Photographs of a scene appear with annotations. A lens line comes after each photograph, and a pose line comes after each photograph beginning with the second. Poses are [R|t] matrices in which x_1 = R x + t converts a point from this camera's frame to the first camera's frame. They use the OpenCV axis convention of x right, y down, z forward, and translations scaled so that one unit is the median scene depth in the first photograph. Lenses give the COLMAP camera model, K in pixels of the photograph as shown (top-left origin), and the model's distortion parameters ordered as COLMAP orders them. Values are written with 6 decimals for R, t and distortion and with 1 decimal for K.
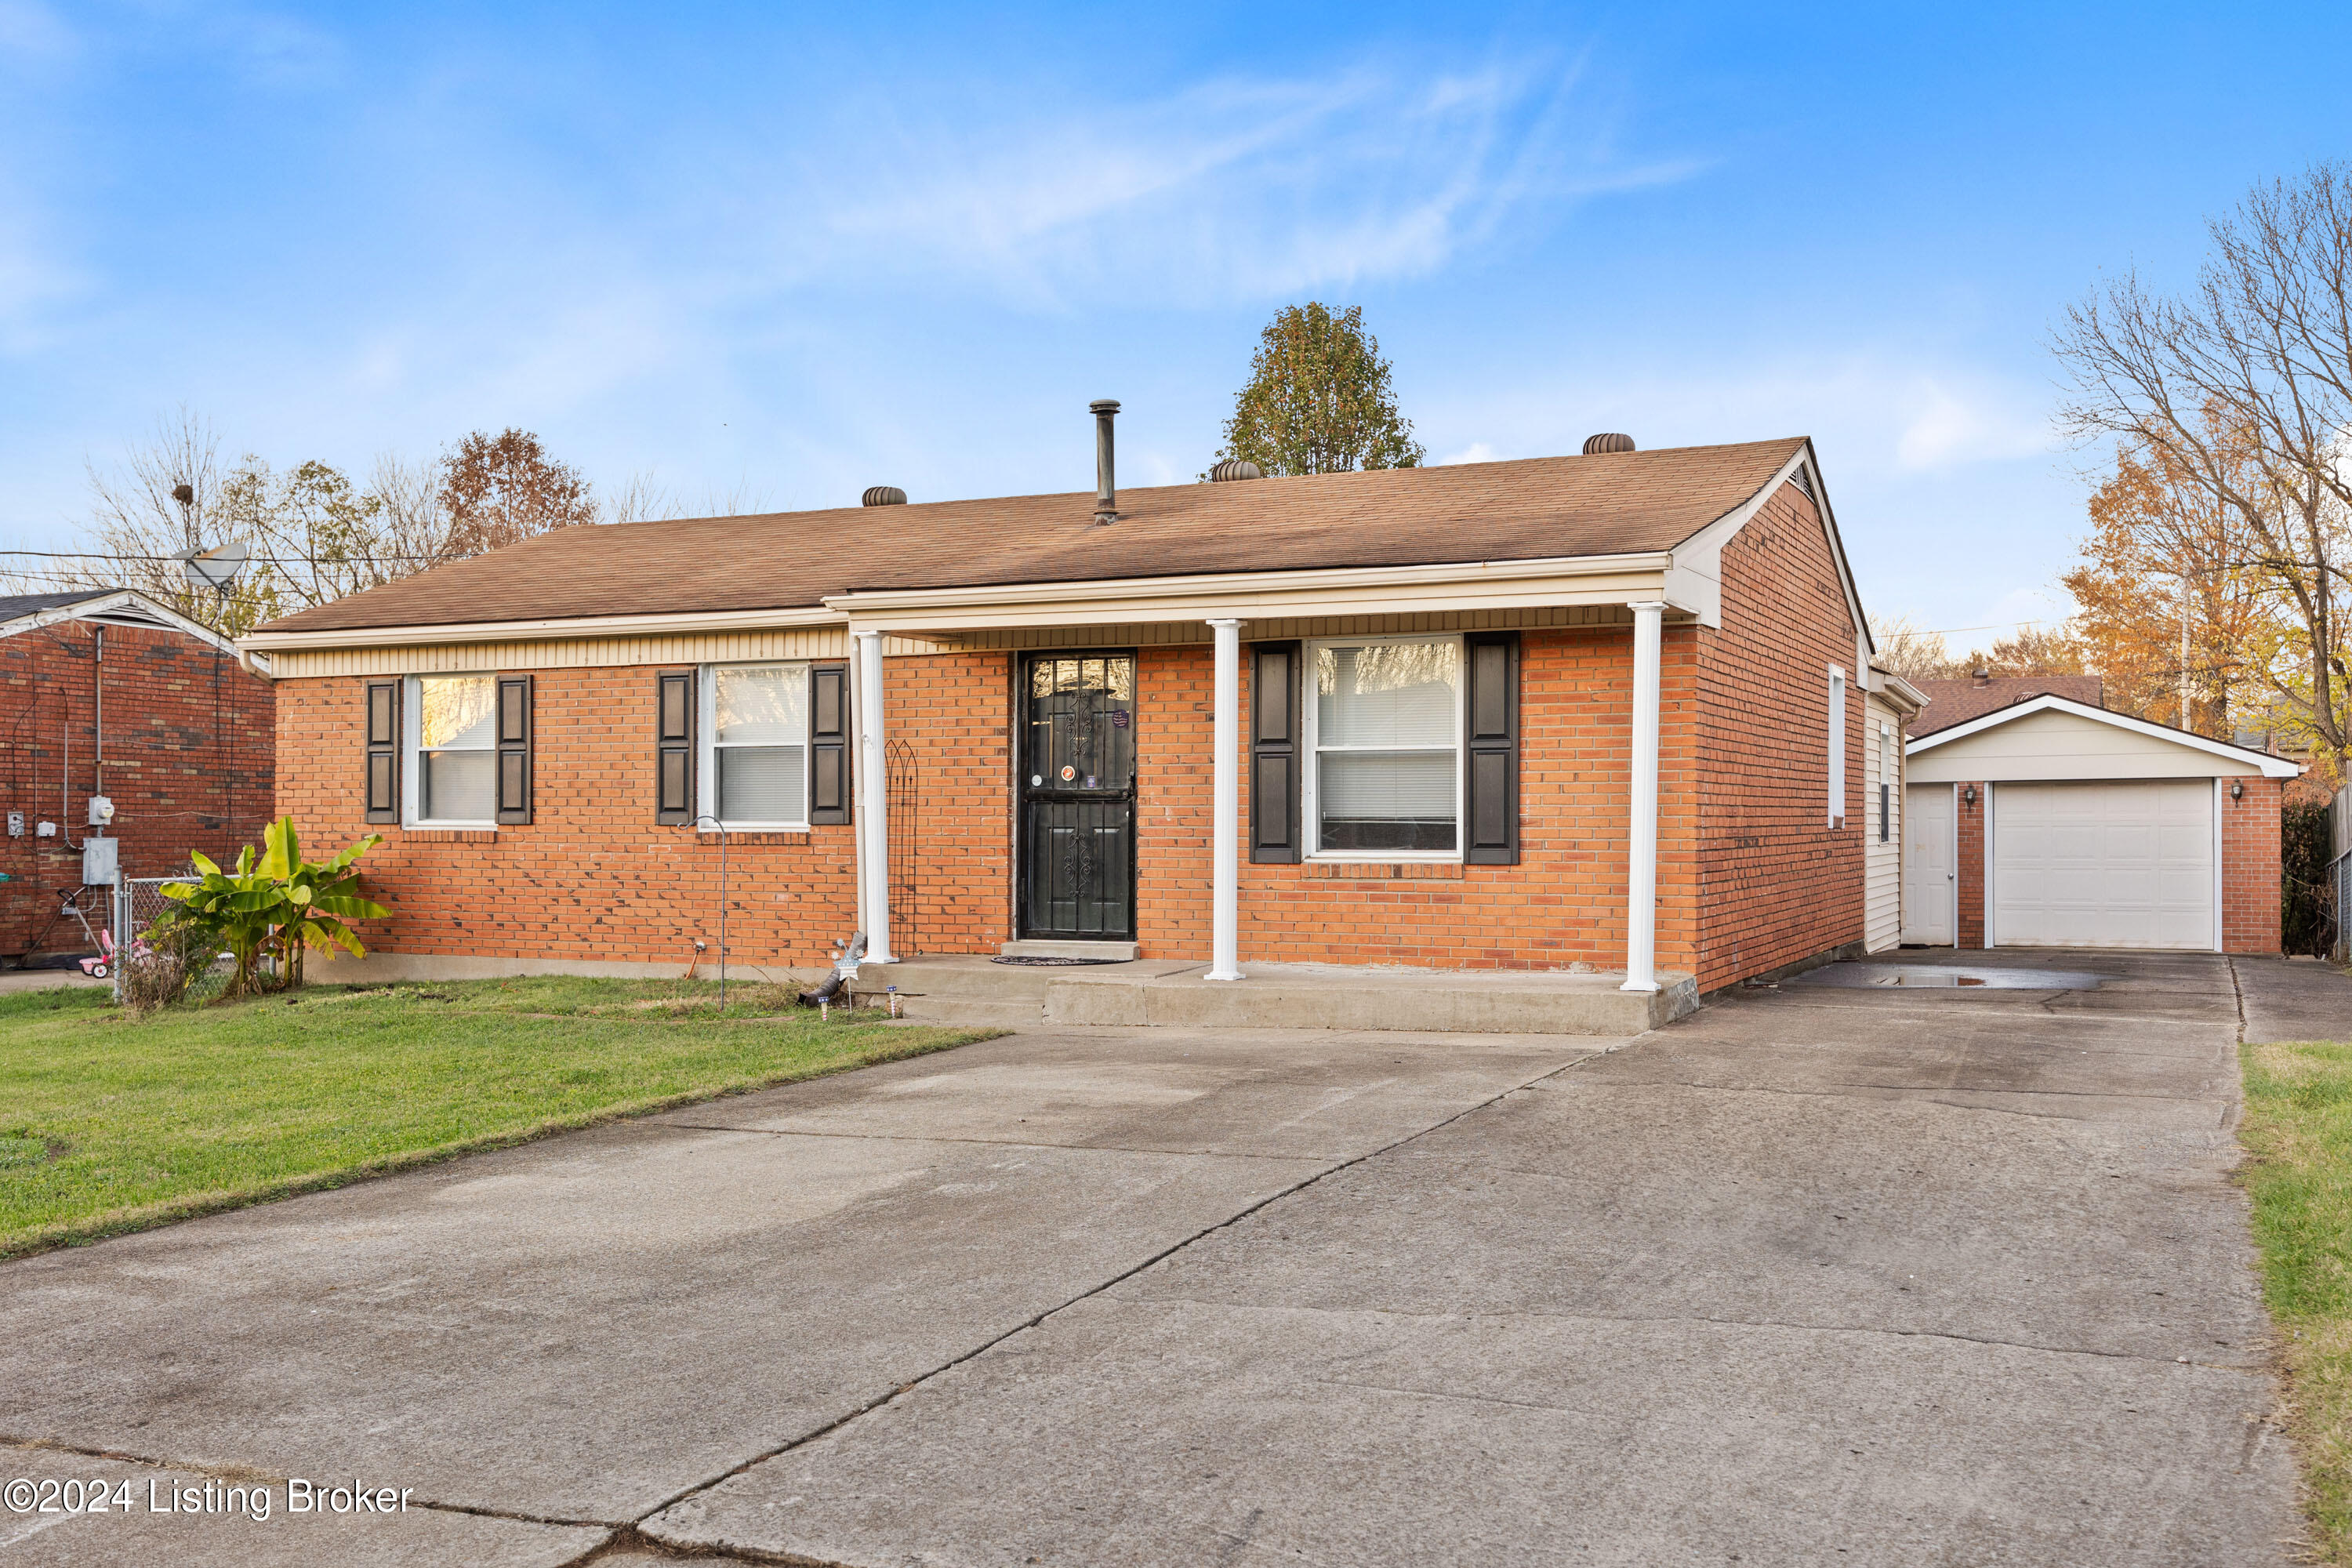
lens RADIAL K [[2056.5, 0, 1176.0], [0, 2056.5, 784.0], [0, 0, 1]] dist [-0.001910, 0.000587]
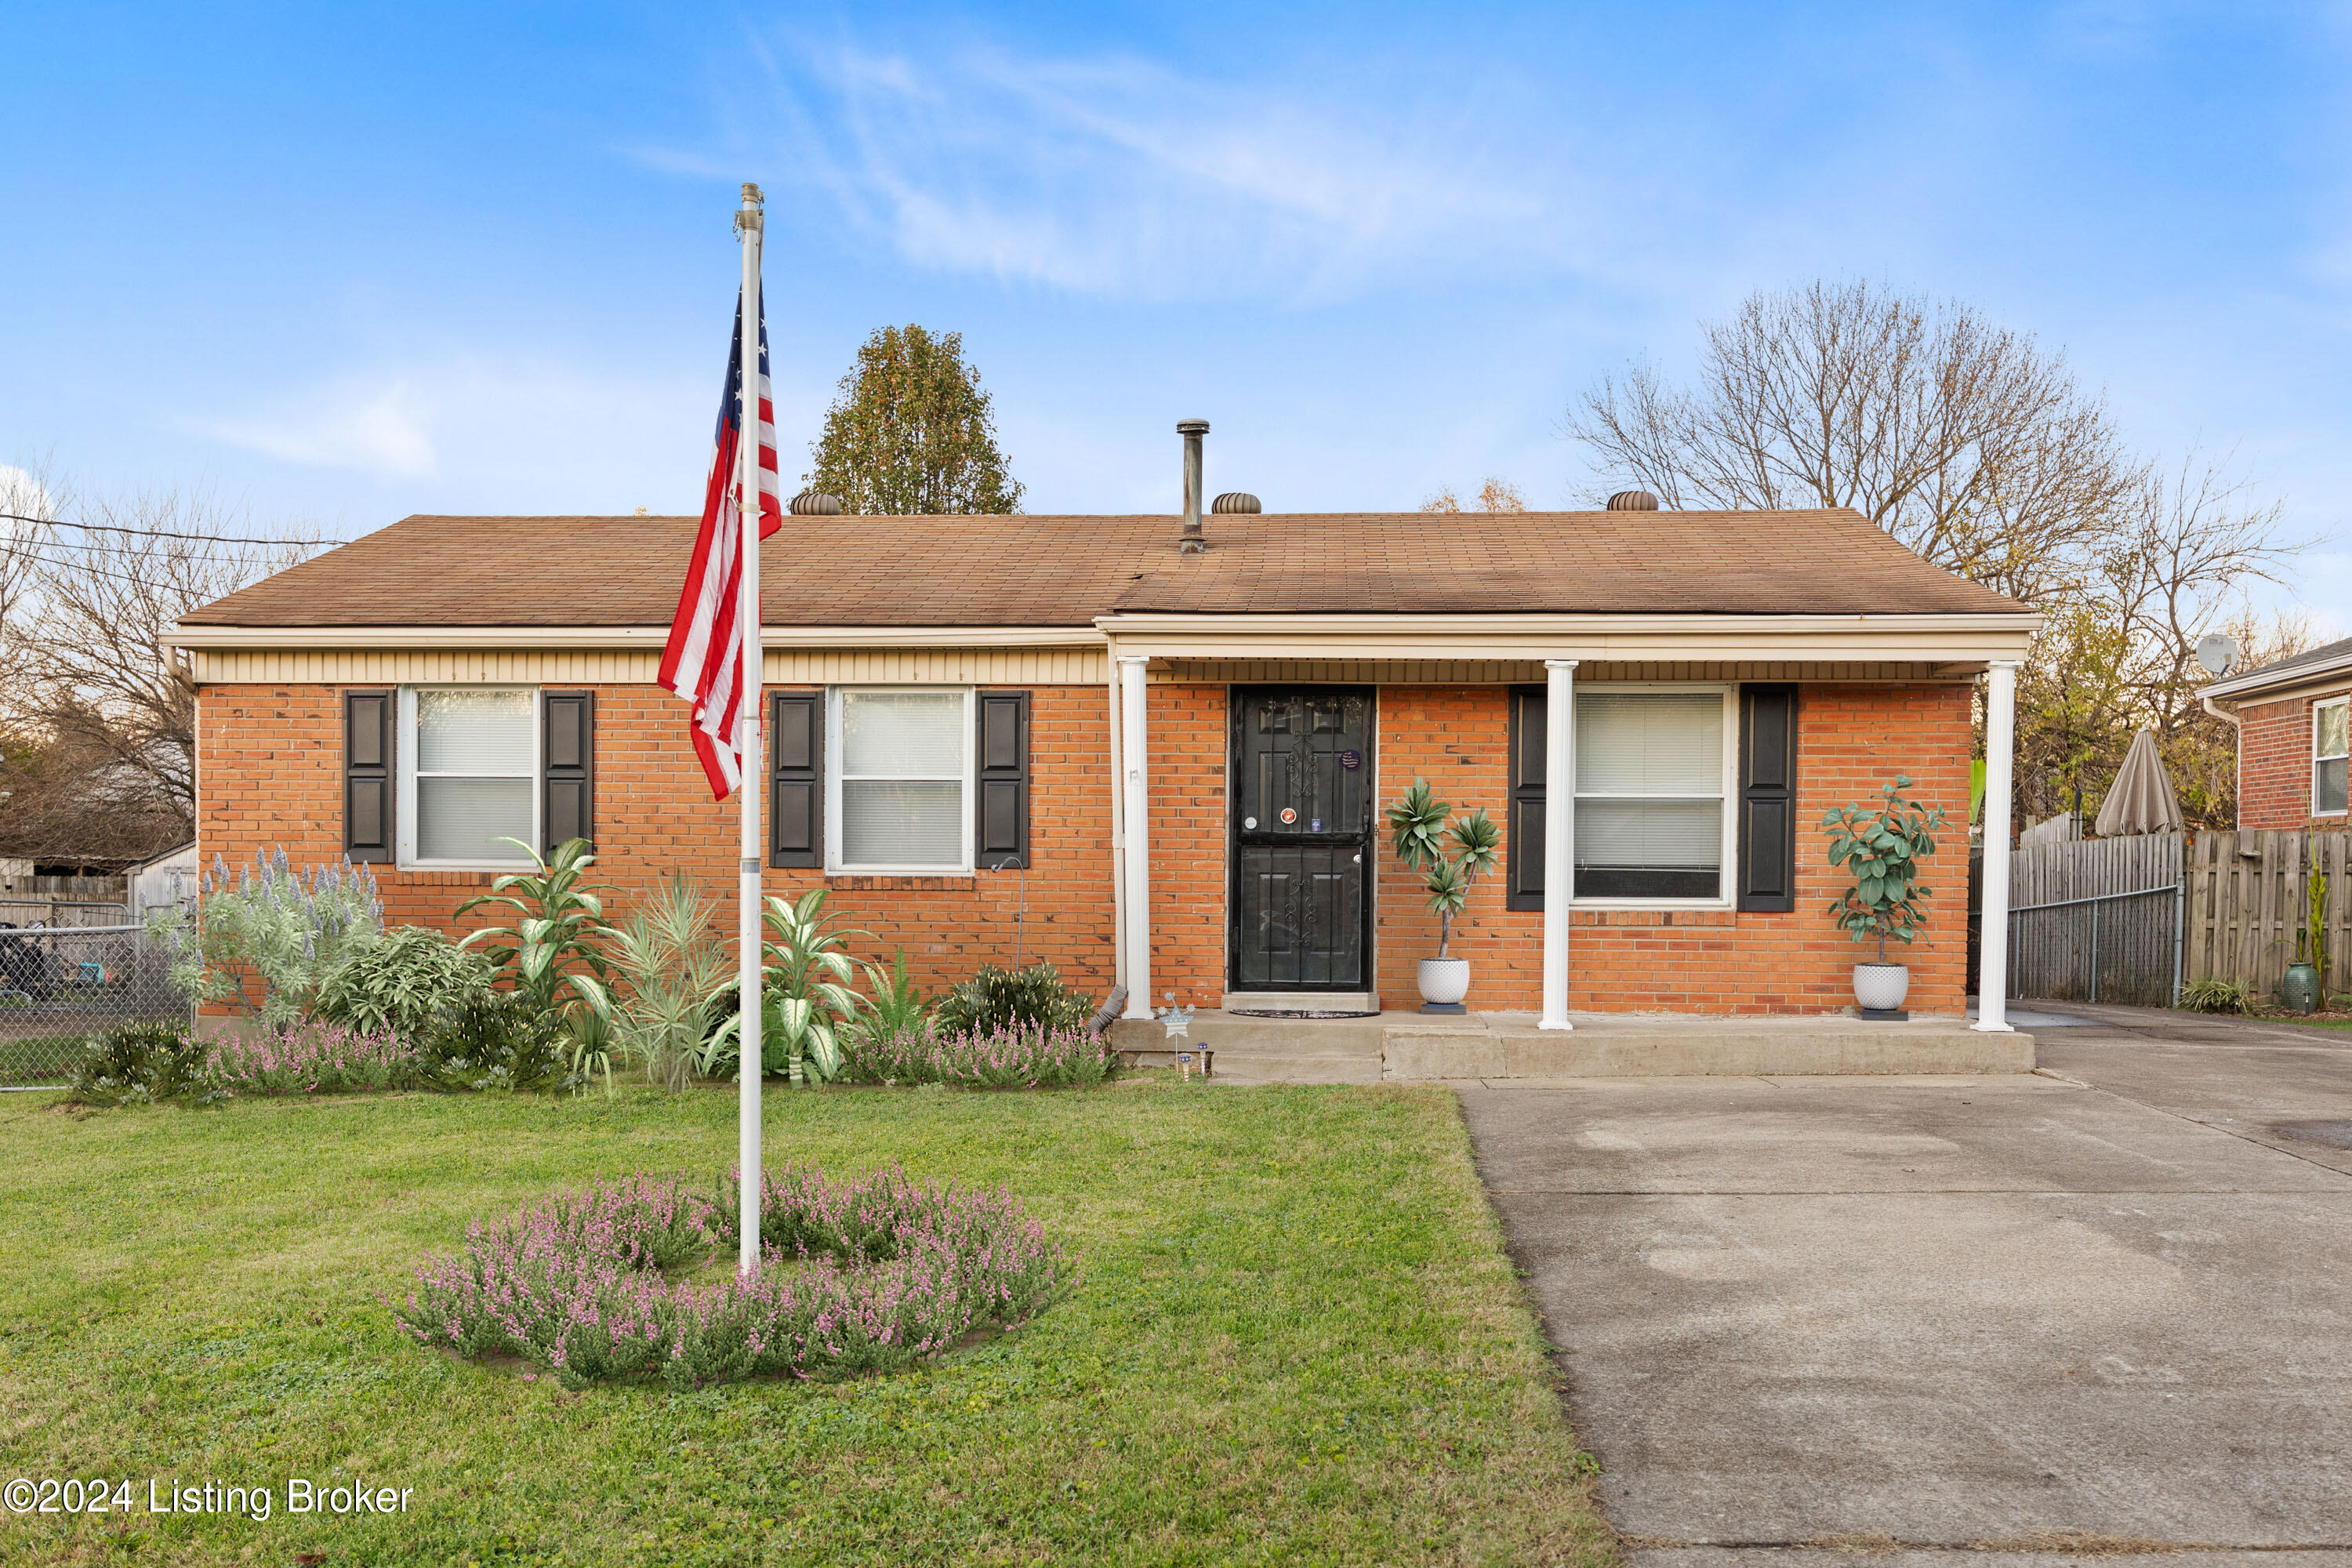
lens RADIAL K [[2110.2, 0, 1178.4], [0, 2110.2, 882.5], [0, 0, 1]] dist [-0.006529, -0.002984]
pose [[0.941598, 0.005520, 0.336694, -0.436972], [-0.013081, 0.999711, 0.020192, 0.006748], [-0.336485, -0.023417, 0.941398, 0.105472]]
